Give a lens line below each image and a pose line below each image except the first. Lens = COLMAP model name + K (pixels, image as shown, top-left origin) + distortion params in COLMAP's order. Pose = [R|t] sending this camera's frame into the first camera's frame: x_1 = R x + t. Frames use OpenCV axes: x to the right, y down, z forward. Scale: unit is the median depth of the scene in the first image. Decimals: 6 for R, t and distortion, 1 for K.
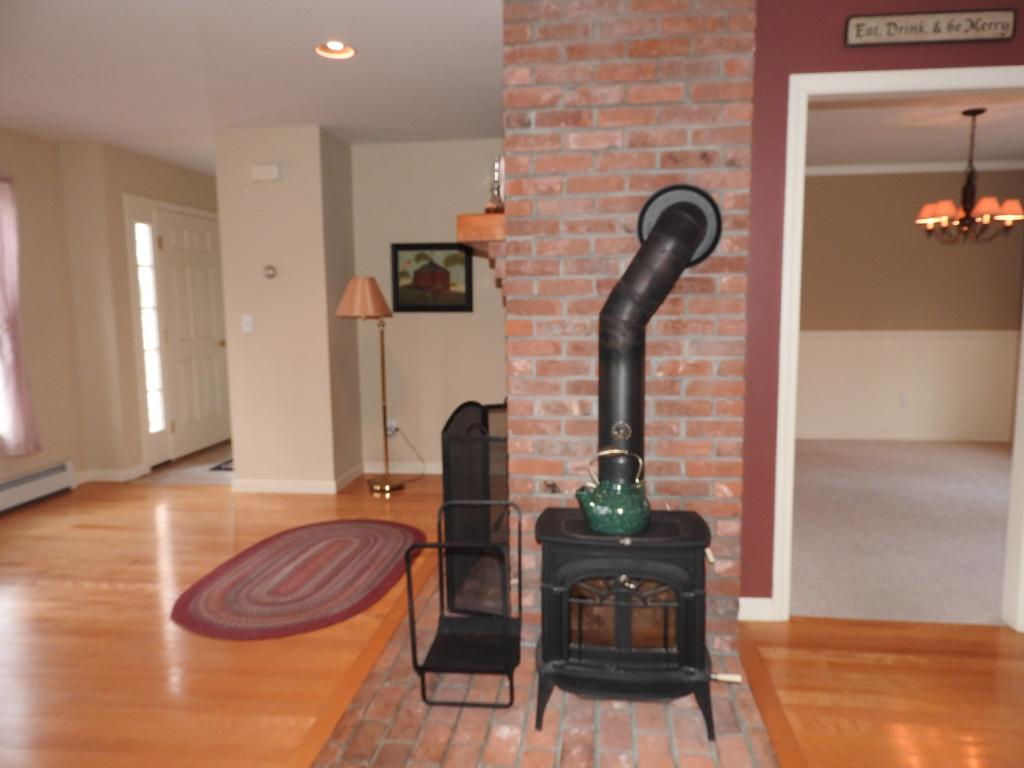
lens RADIAL K [[726.3, 0, 514.8], [0, 726.3, 386.4], [0, 0, 1]] dist [0.000429, -0.005115]
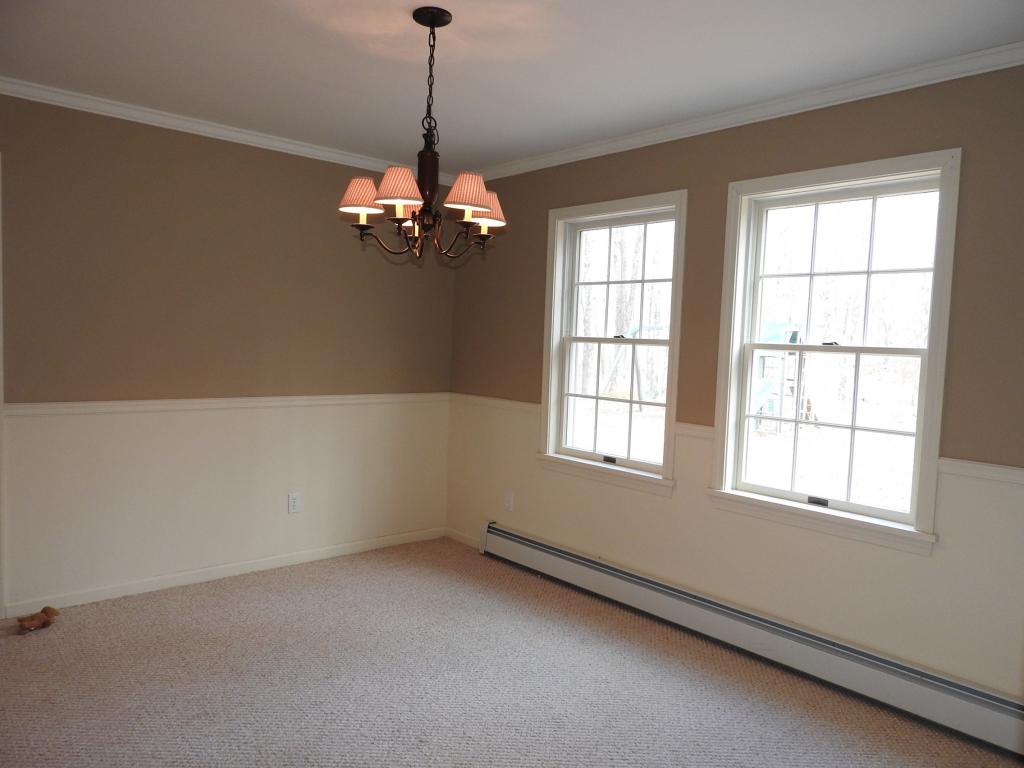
lens RADIAL K [[726.3, 0, 517.4], [0, 726.3, 387.7], [0, 0, 1]] dist [0.000429, -0.005115]
pose [[0.654520, -0.011938, 0.755951, 0.250339], [0.052290, 0.998196, -0.029511, -0.078712], [-0.754235, 0.058844, 0.653963, 0.588884]]
